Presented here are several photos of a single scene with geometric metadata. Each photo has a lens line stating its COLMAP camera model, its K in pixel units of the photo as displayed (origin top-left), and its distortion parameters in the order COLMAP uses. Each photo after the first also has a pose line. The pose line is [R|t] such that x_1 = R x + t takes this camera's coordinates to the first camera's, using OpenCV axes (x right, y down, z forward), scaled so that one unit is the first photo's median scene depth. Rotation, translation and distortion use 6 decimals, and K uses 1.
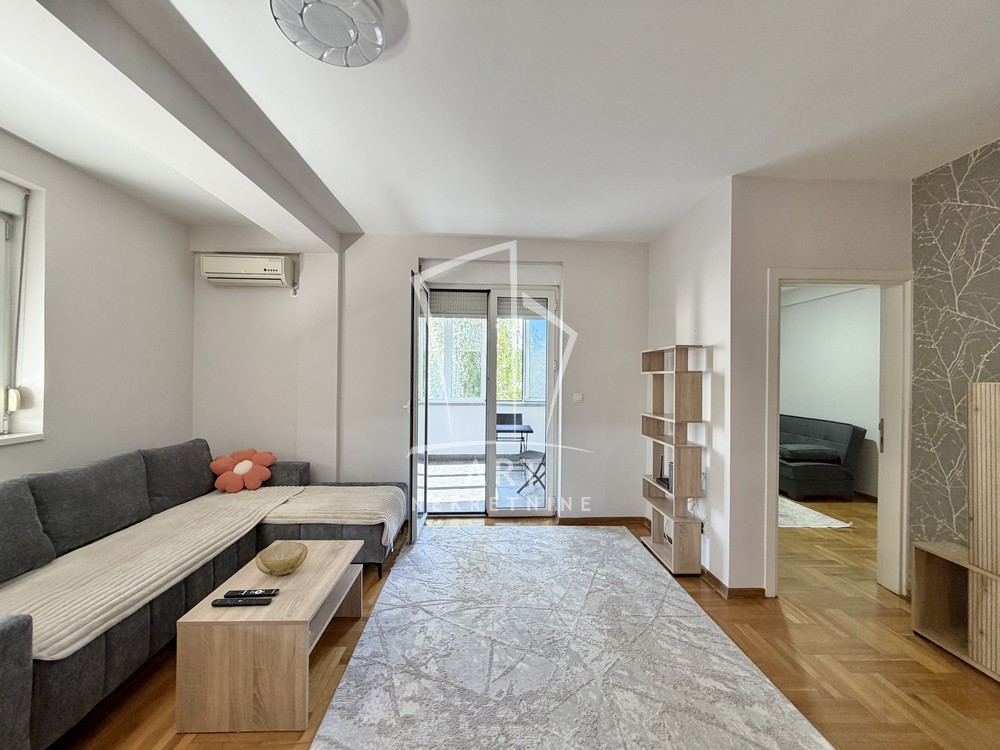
lens RADIAL K [[399.2, 0, 492.4], [0, 399.2, 374.7], [0, 0, 1]] dist [-0.001796, -0.000280]
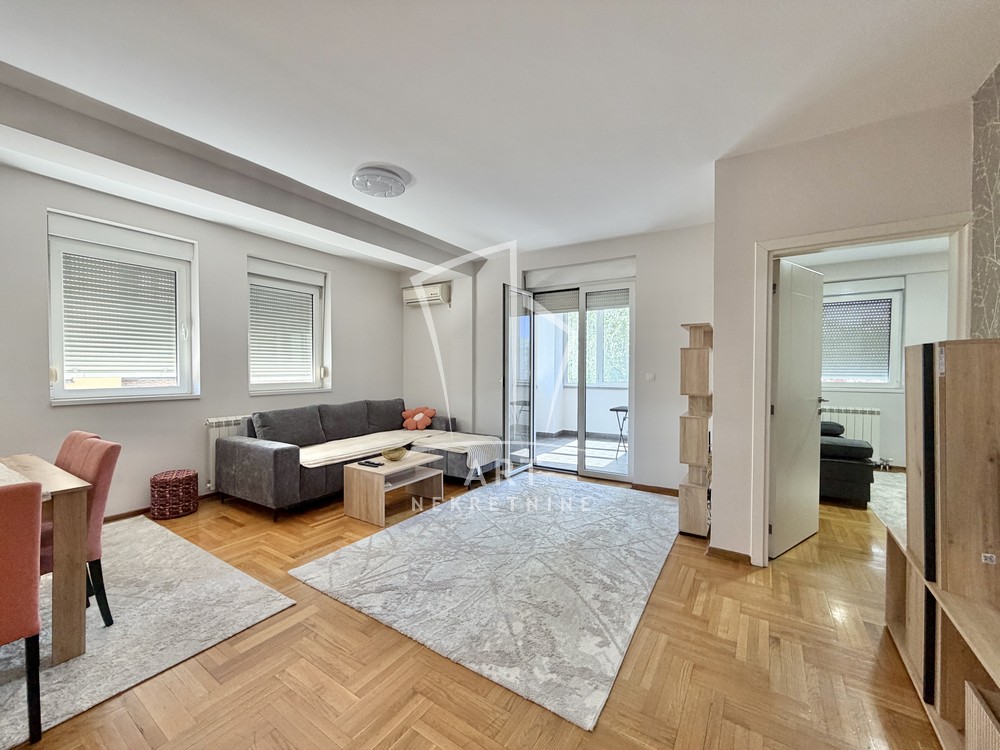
lens RADIAL K [[399.2, 0, 489.9], [0, 399.2, 373.4], [0, 0, 1]] dist [-0.001796, -0.000280]
pose [[0.816416, -0.000825, -0.577464, 0.663135], [0.008101, 0.999917, 0.010024, 0.045691], [0.577408, -0.012862, 0.816354, -0.201560]]
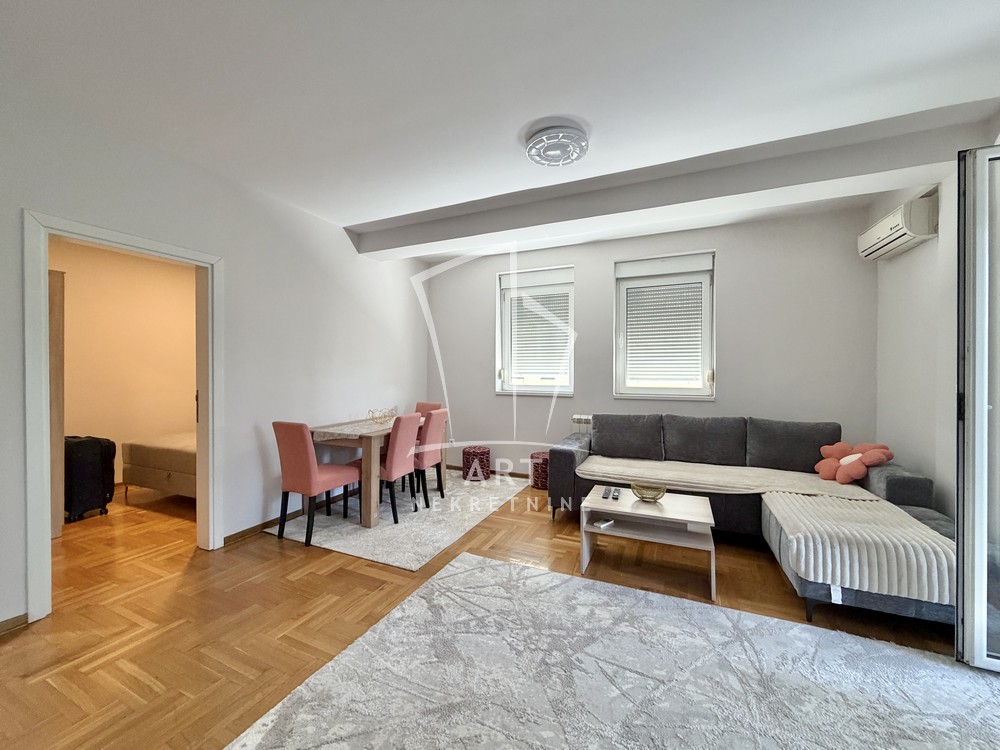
lens RADIAL K [[399.2, 0, 495.0], [0, 399.2, 371.2], [0, 0, 1]] dist [-0.001796, -0.000280]
pose [[-0.445136, -0.009605, -0.895411, 0.644815], [-0.002411, 0.999952, -0.009528, 0.048676], [0.895460, -0.002082, -0.445138, 0.793329]]
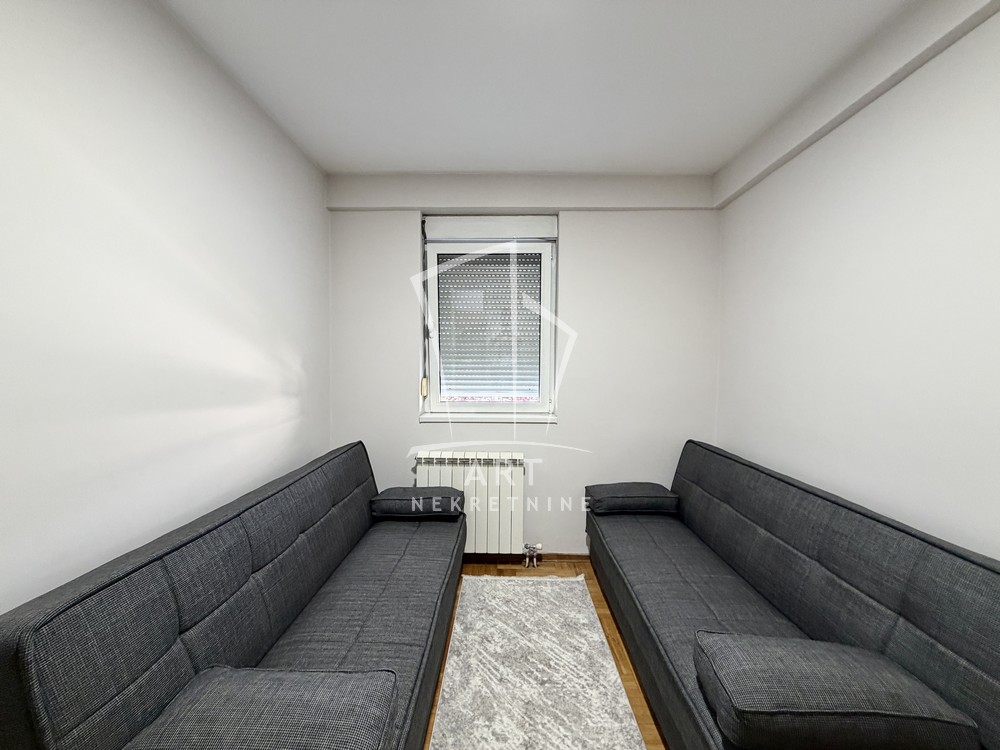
lens RADIAL K [[399.2, 0, 495.3], [0, 399.2, 375.4], [0, 0, 1]] dist [-0.001796, -0.000280]
pose [[0.998934, -0.010043, -0.045049, 1.034097], [0.011597, 0.999342, 0.034364, 0.012926], [0.044674, -0.034850, 0.998394, 1.298431]]
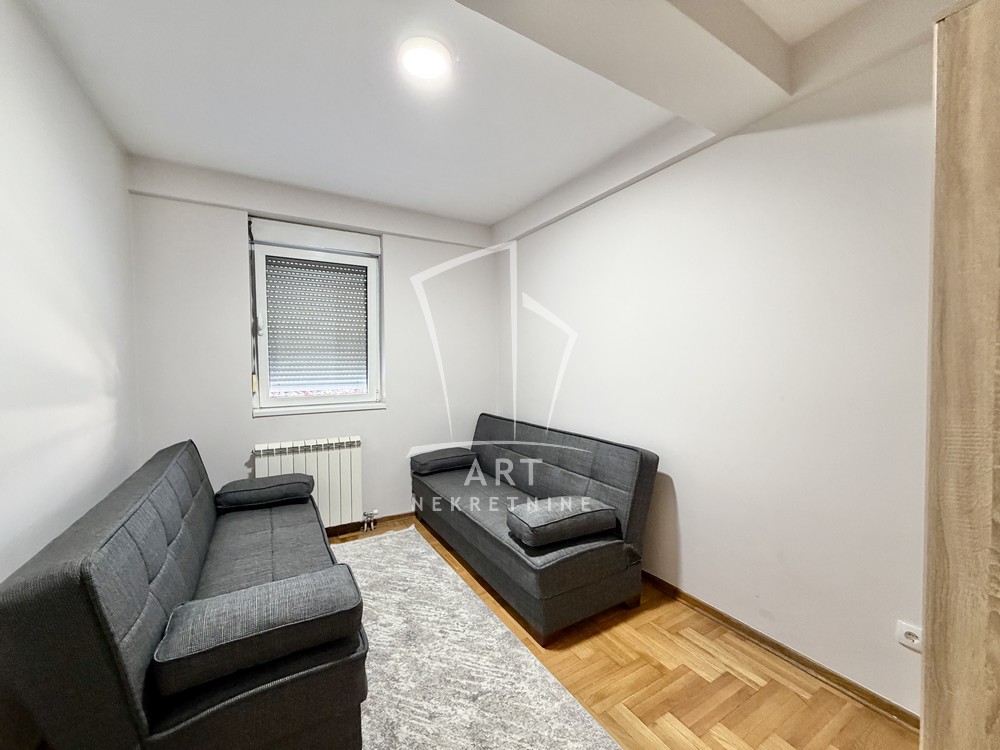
lens RADIAL K [[399.2, 0, 500.1], [0, 399.2, 372.7], [0, 0, 1]] dist [-0.001796, -0.000280]
pose [[0.868012, -0.035347, 0.495283, 0.848205], [0.019314, 0.999112, 0.037454, 0.021271], [-0.496167, -0.022945, 0.867924, 1.079592]]
